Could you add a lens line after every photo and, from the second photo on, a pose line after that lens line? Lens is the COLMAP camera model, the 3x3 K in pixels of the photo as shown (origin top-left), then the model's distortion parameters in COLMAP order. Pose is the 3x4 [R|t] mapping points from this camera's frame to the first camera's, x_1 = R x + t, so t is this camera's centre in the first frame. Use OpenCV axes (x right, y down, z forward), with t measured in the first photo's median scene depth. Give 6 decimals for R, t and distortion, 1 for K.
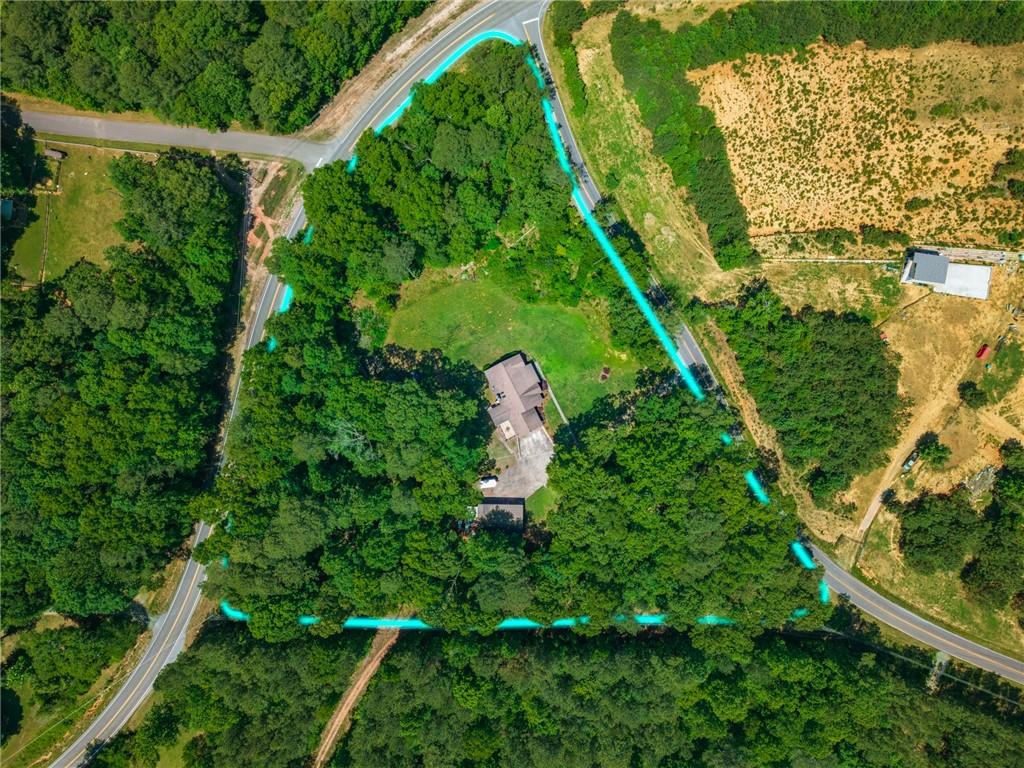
lens RADIAL K [[683.6, 0, 512.7], [0, 683.6, 387.3], [0, 0, 1]] dist [0.027455, -0.029033]
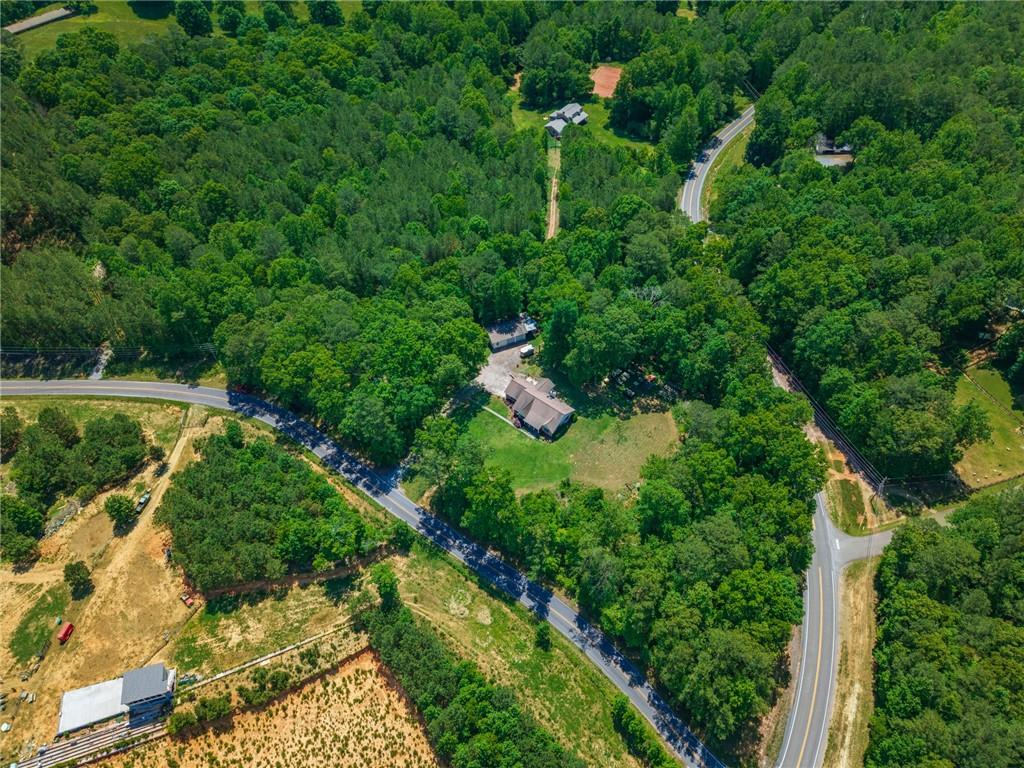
lens RADIAL K [[683.6, 0, 512.7], [0, 683.6, 387.3], [0, 0, 1]] dist [0.027455, -0.029033]
pose [[-0.914636, 0.319049, -0.248290, 0.286111], [-0.404127, -0.704825, 0.583012, -0.550830], [0.011009, 0.633585, 0.773595, 0.147841]]
